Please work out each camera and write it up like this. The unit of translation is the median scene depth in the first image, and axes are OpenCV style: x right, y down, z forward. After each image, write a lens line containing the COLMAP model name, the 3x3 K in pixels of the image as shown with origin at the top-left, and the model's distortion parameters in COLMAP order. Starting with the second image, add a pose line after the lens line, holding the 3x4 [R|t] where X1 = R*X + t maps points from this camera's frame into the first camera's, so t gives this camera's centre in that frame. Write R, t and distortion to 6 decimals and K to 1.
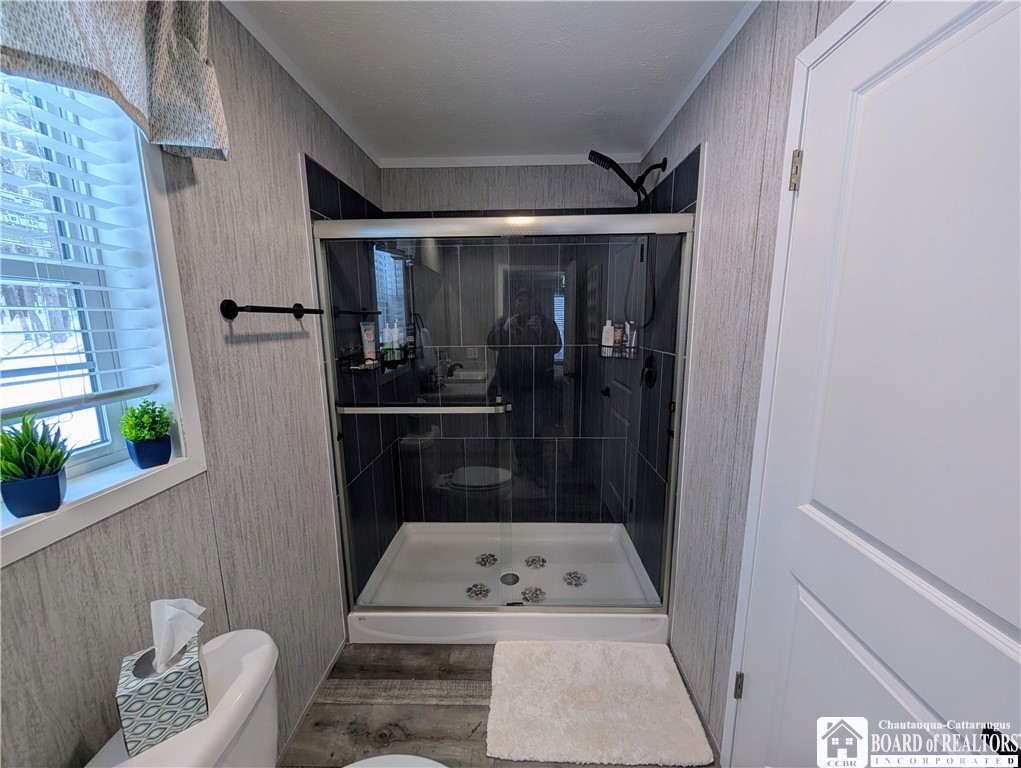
lens RADIAL K [[389.4, 0, 511.7], [0, 389.4, 387.4], [0, 0, 1]] dist [0.000115, 0.000368]
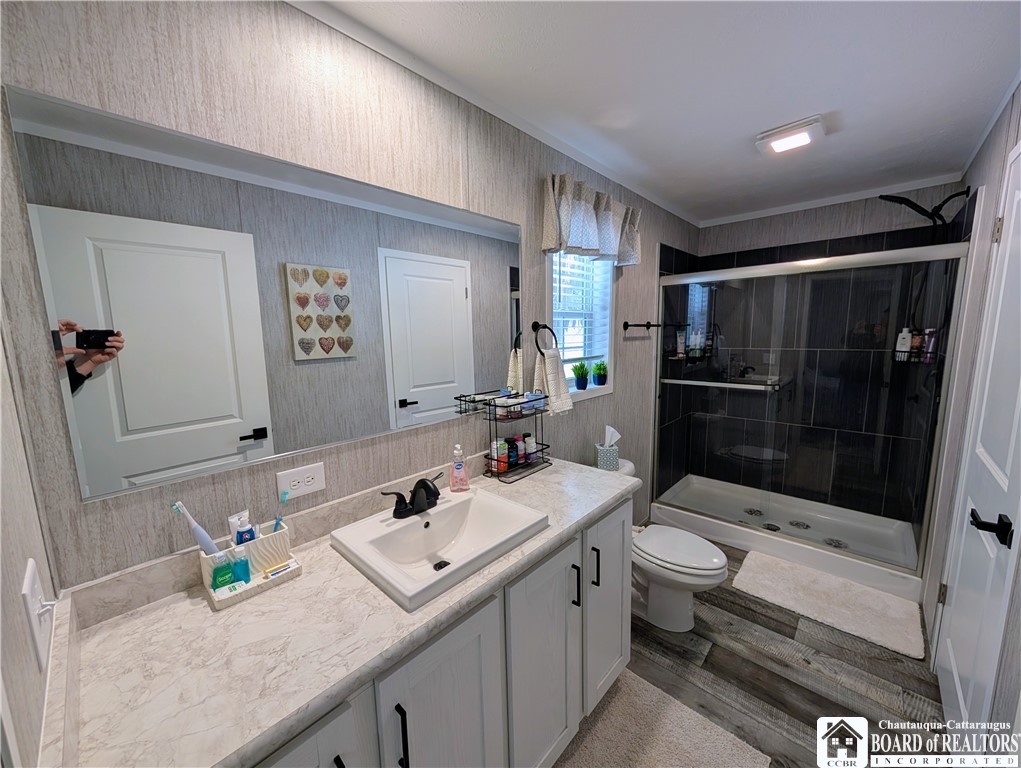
lens RADIAL K [[389.4, 0, 511.9], [0, 389.4, 386.9], [0, 0, 1]] dist [0.000115, 0.000368]
pose [[0.755046, 0.087831, -0.649763, 0.180369], [-0.102480, 0.994616, 0.015361, 0.118995], [0.647614, 0.054990, 0.759982, -0.720812]]
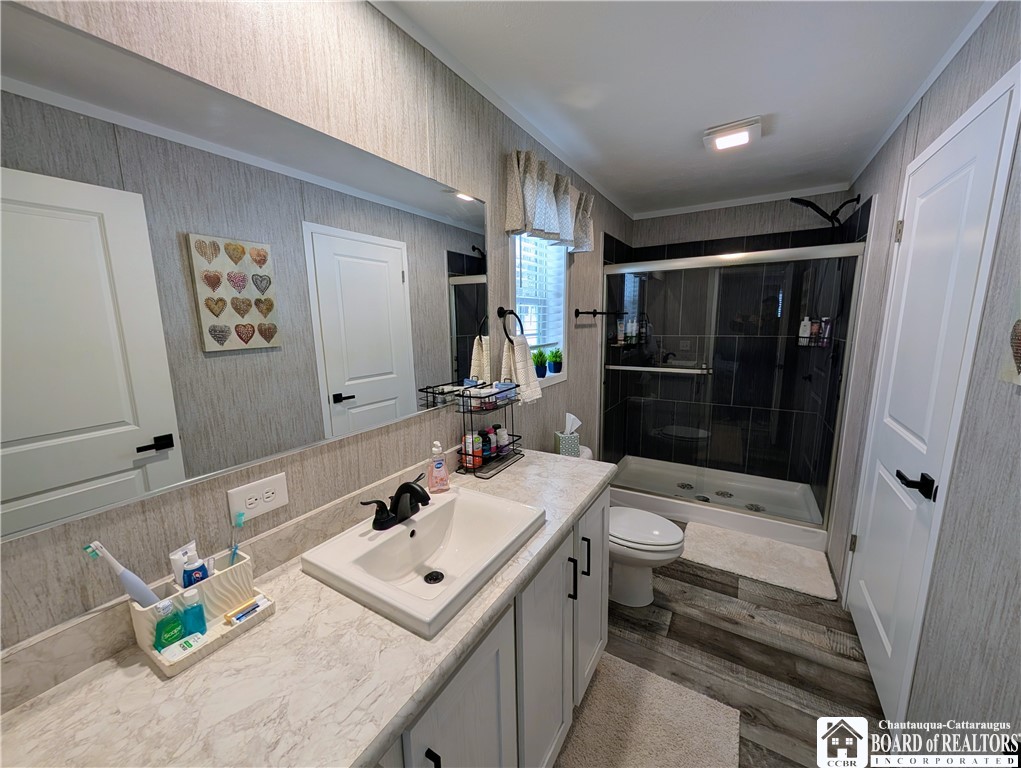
lens RADIAL K [[389.4, 0, 511.1], [0, 389.4, 386.9], [0, 0, 1]] dist [0.000115, 0.000368]
pose [[0.872818, 0.078952, -0.481618, 0.049197], [-0.077636, 0.996723, 0.022698, 0.132637], [0.481832, 0.017580, 0.876087, -0.747261]]
